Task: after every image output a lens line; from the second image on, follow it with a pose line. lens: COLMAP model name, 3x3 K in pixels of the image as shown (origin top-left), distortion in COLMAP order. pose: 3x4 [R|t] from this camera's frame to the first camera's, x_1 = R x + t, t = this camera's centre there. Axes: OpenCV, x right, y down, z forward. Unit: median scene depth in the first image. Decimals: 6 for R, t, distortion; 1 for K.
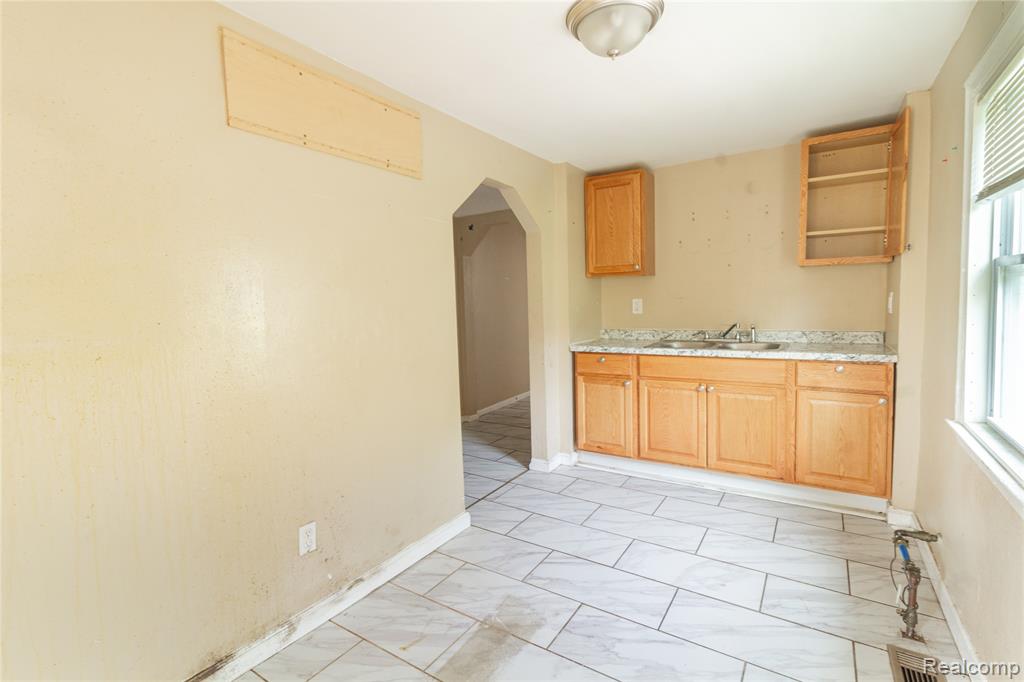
lens RADIAL K [[477.6, 0, 517.9], [0, 477.6, 334.7], [0, 0, 1]] dist [0.005360, -0.001910]
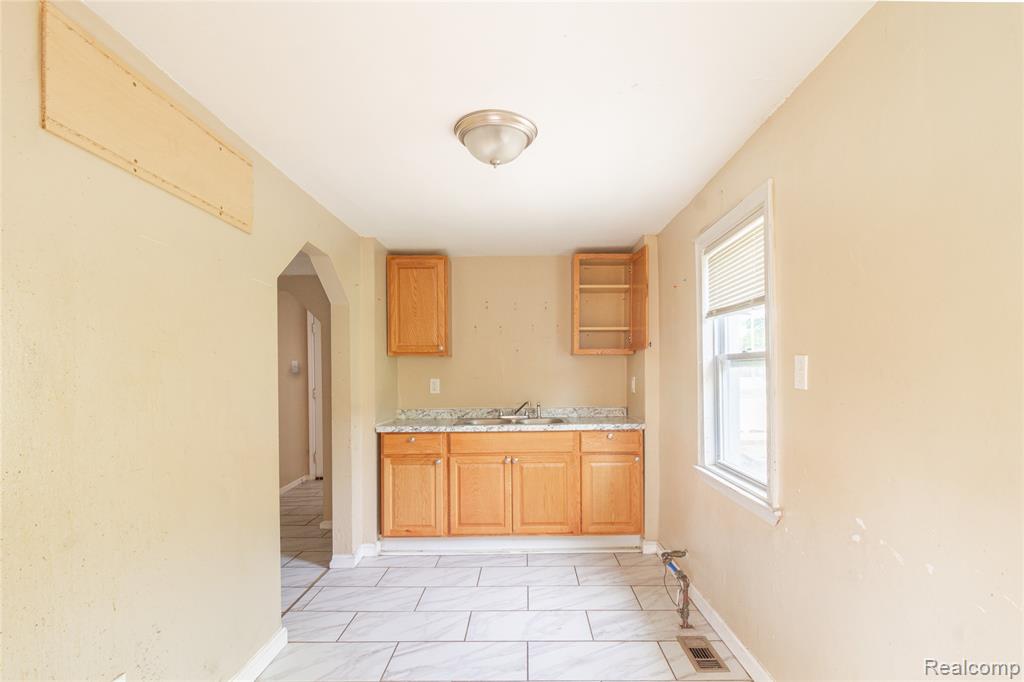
lens RADIAL K [[477.6, 0, 562.6], [0, 477.6, 377.4], [0, 0, 1]] dist [0.005360, -0.001910]
pose [[0.839141, 0.018566, 0.543597, -0.122045], [0.024966, 0.997049, -0.072594, 0.004576], [-0.543341, 0.074488, 0.836201, -0.002955]]
